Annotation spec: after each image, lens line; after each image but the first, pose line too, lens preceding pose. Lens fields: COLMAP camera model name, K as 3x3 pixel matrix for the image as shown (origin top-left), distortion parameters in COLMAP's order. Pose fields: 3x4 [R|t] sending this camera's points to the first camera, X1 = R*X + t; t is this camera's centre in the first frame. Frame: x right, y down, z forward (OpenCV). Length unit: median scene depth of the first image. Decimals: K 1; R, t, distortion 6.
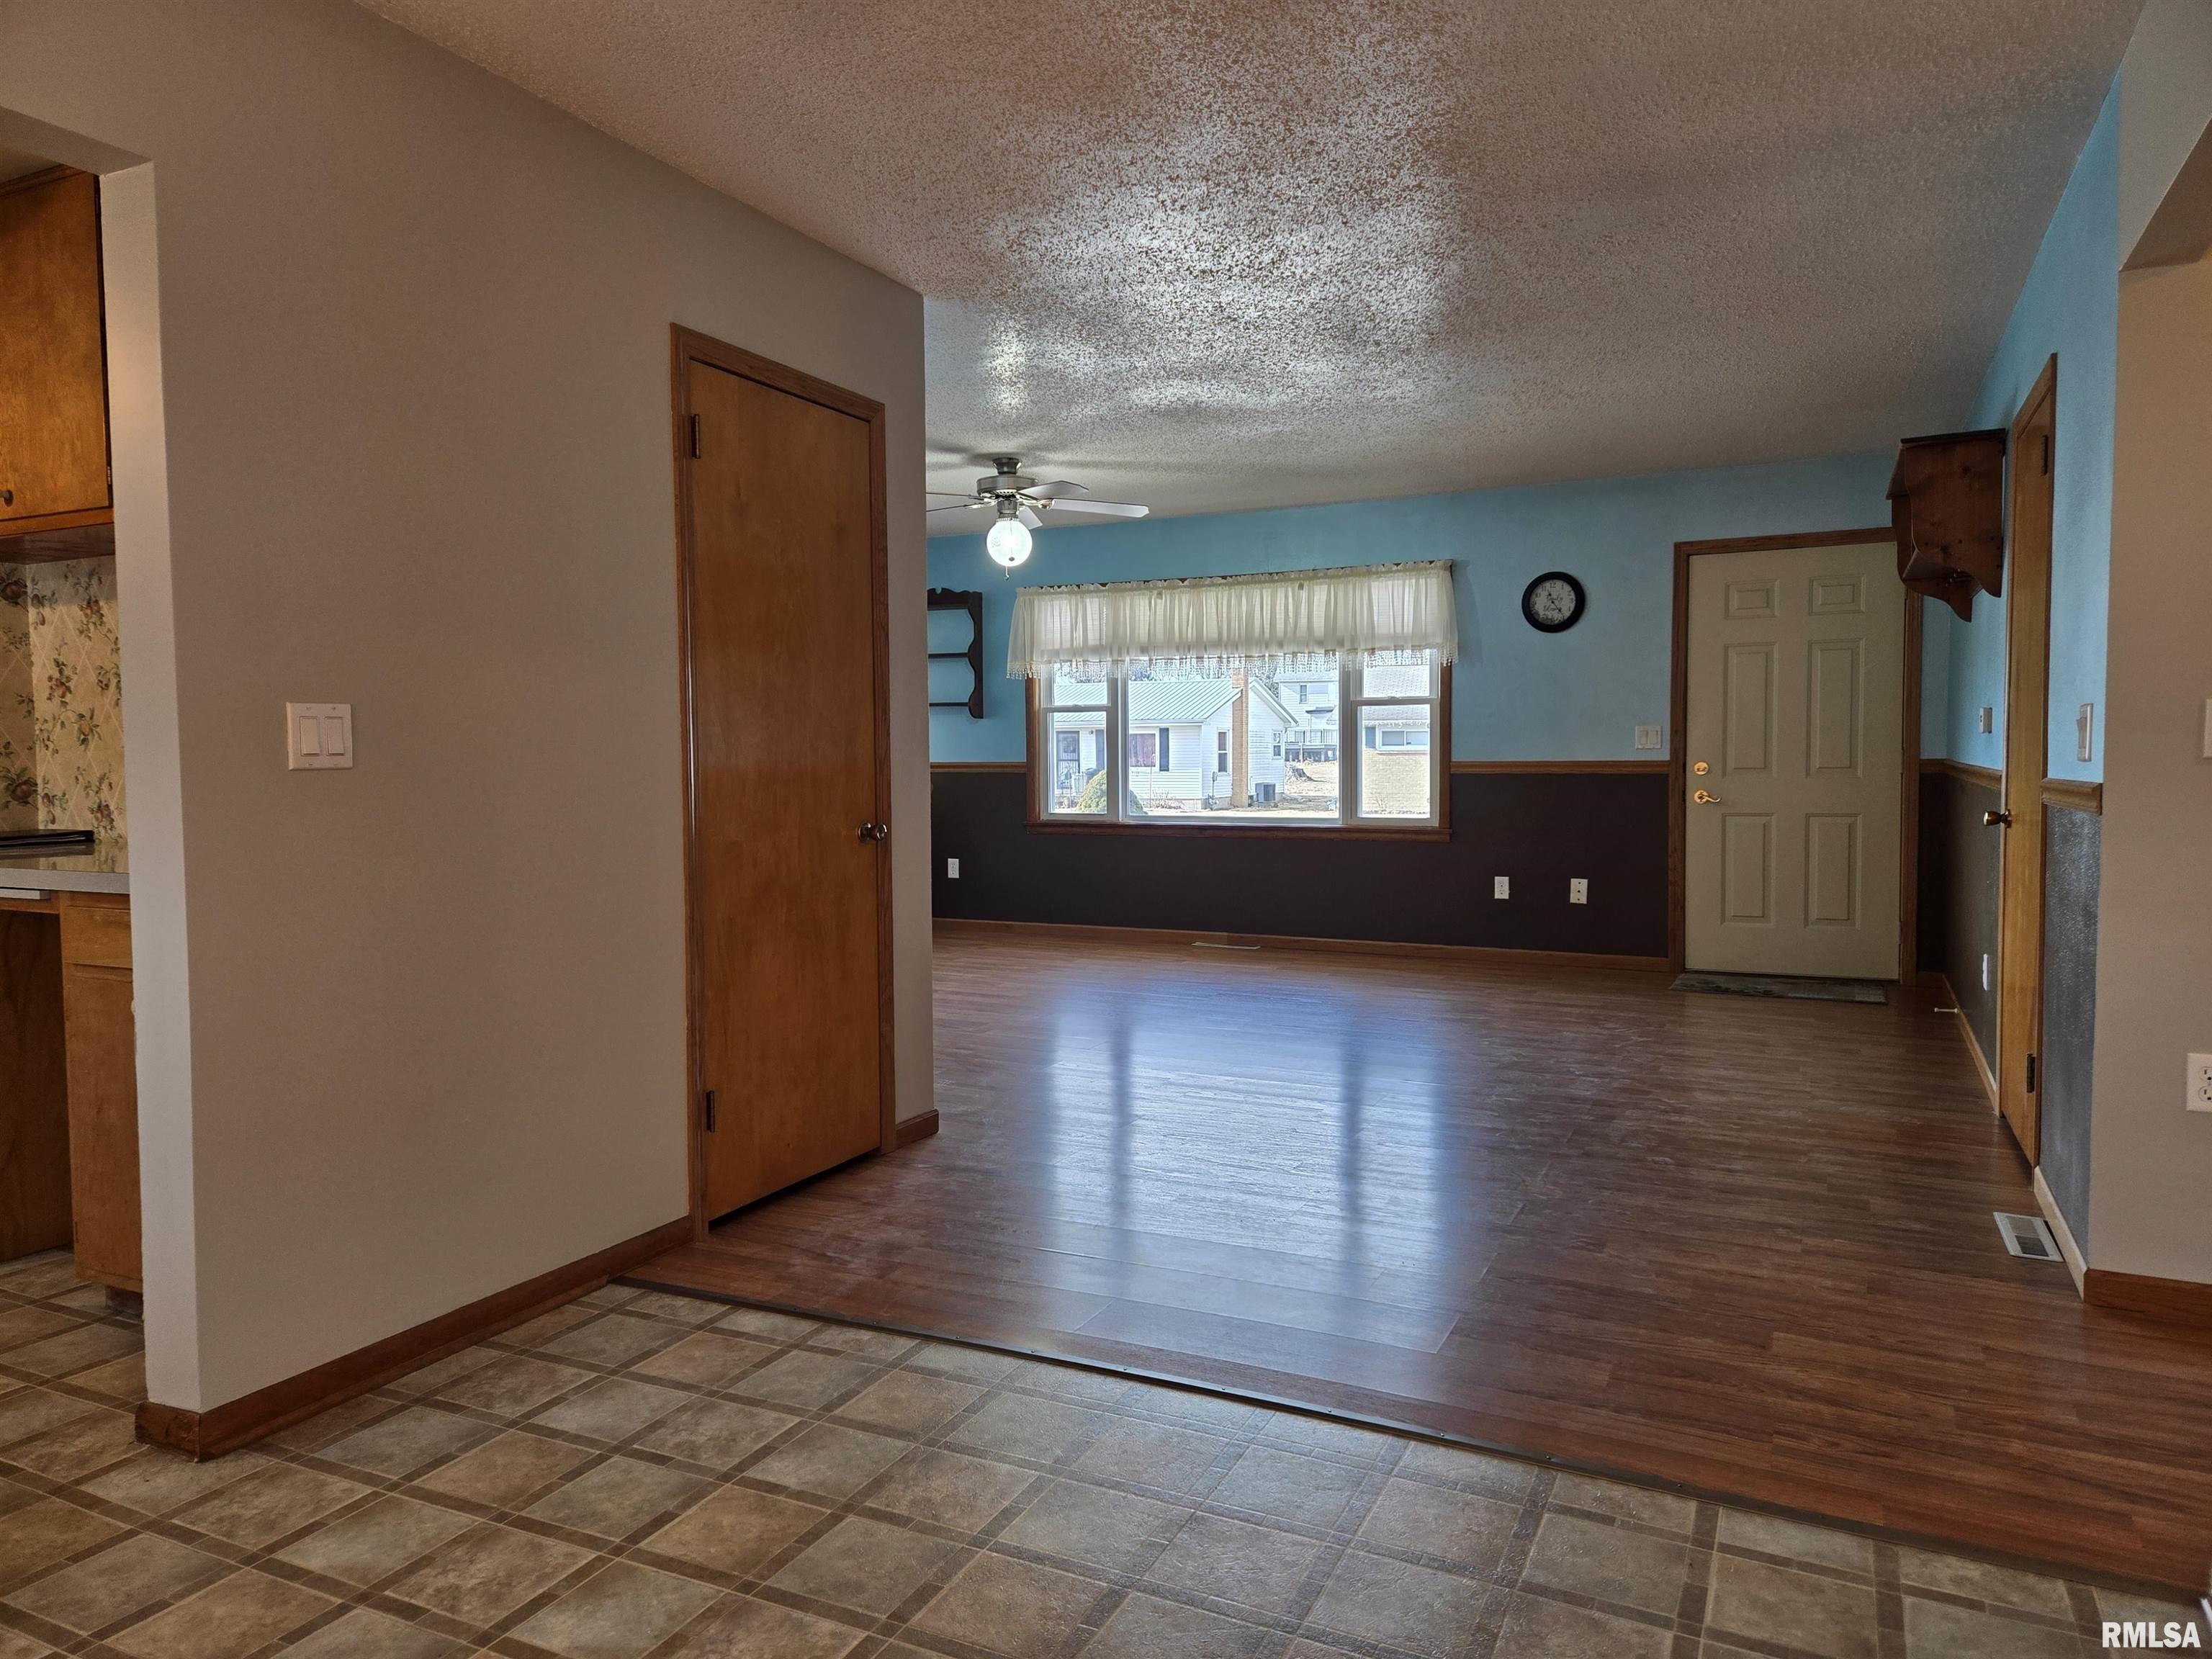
lens RADIAL K [[1475.5, 0, 1096.5], [0, 1475.5, 839.8], [0, 0, 1]] dist [0.087084, -0.072707]
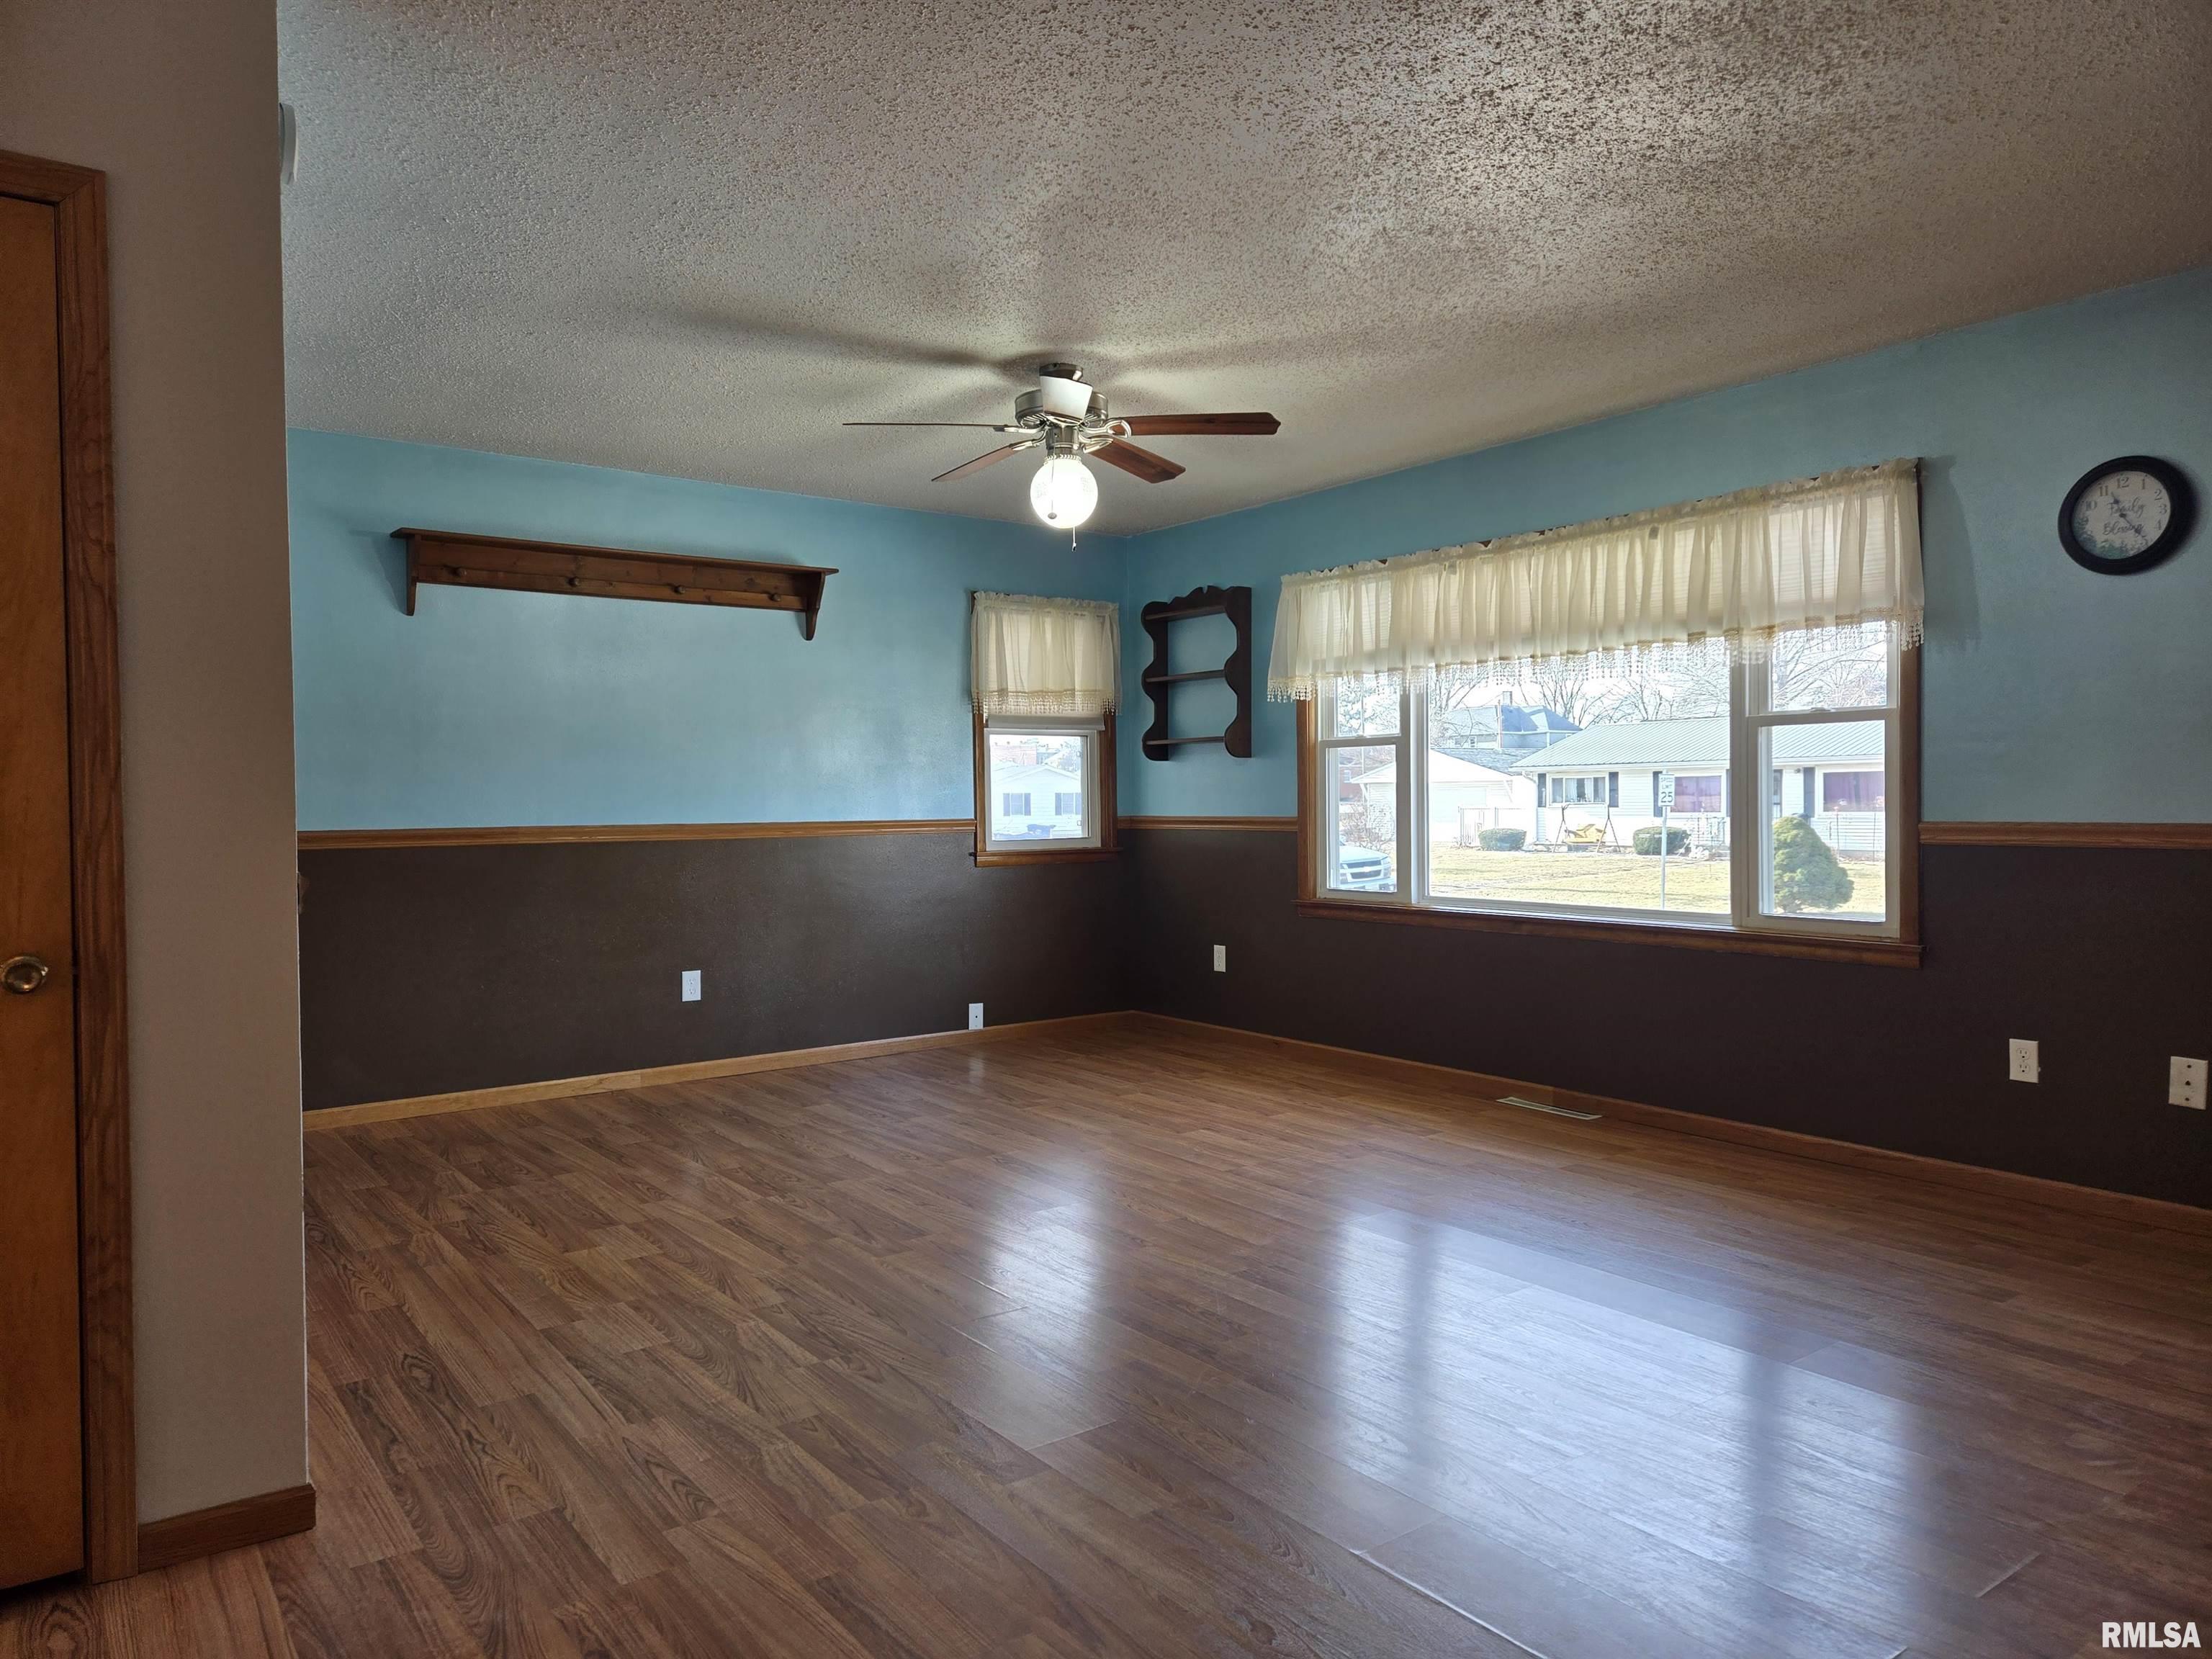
lens RADIAL K [[1475.5, 0, 1096.5], [0, 1475.5, 839.8], [0, 0, 1]] dist [0.087084, -0.072707]
pose [[0.889042, 0.011501, -0.457682, 0.435516], [-0.024917, 0.999418, -0.023285, -0.050099], [0.457148, 0.032106, 0.888811, 0.708707]]
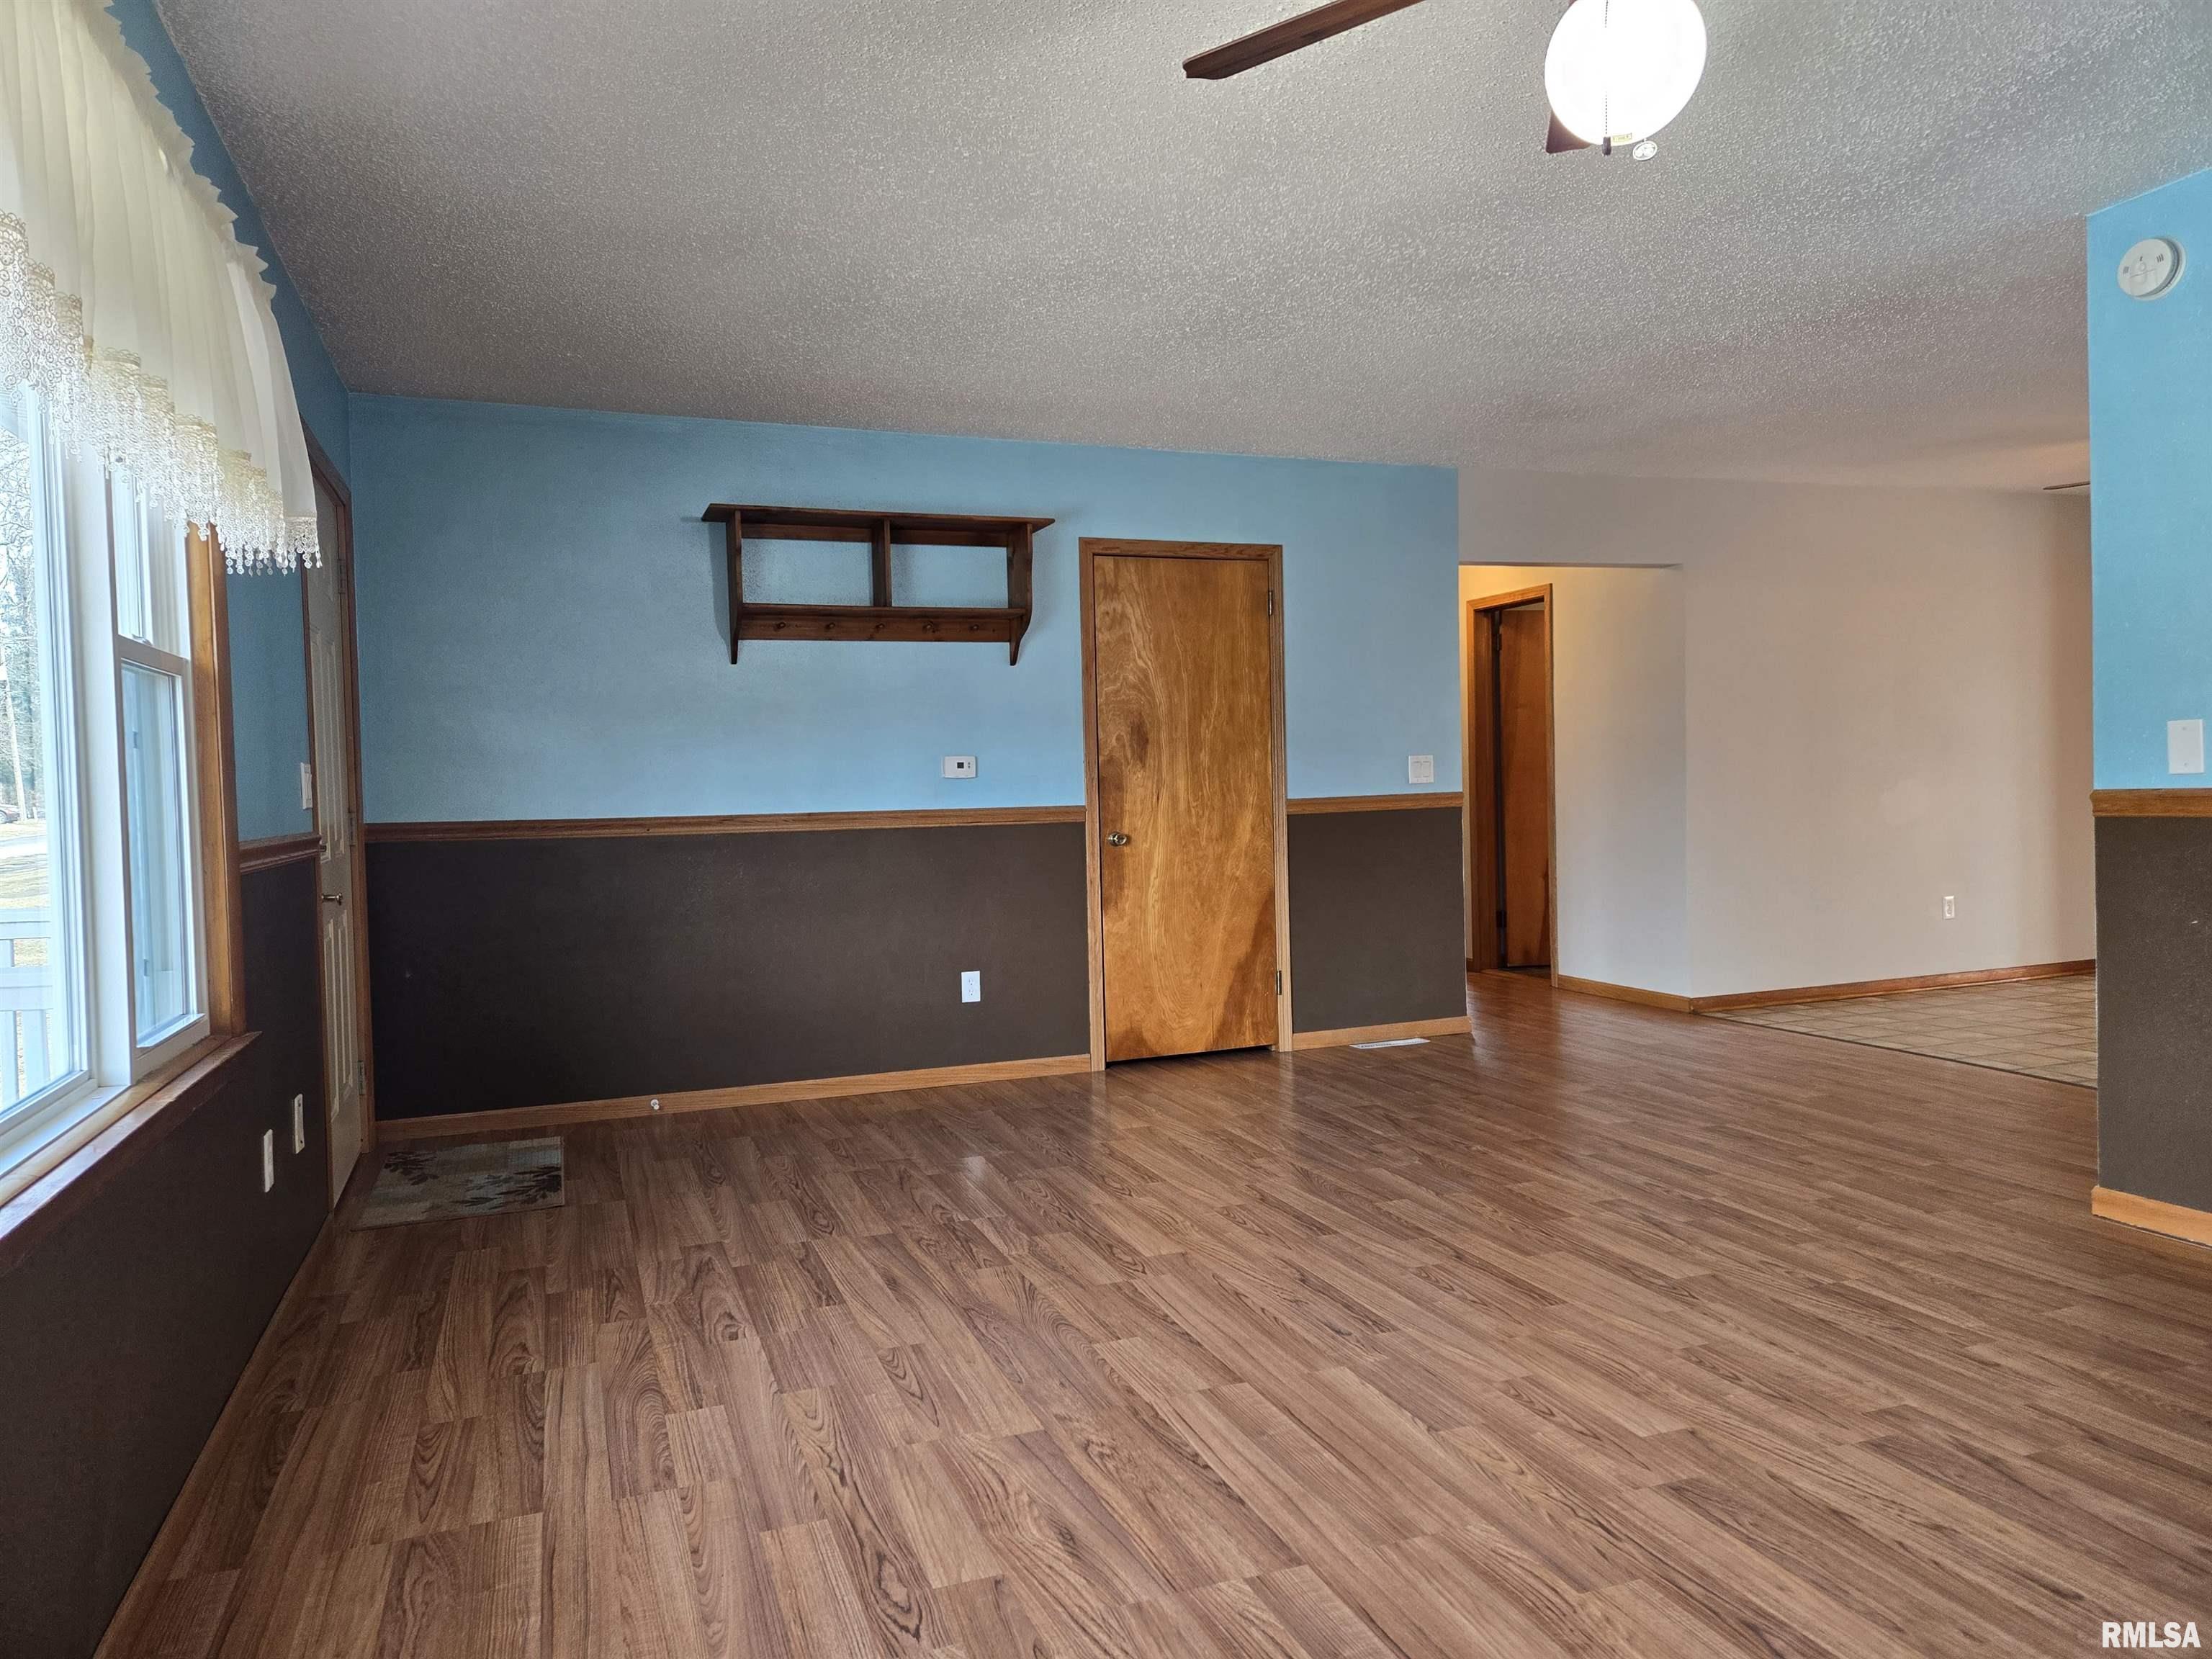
lens RADIAL K [[1475.5, 0, 1096.5], [0, 1475.5, 839.8], [0, 0, 1]] dist [0.087084, -0.072707]
pose [[-0.727376, 0.001101, 0.686238, -0.314665], [0.073689, 0.994342, 0.076512, -0.129146], [-0.682271, 0.106222, -0.723342, 2.193221]]
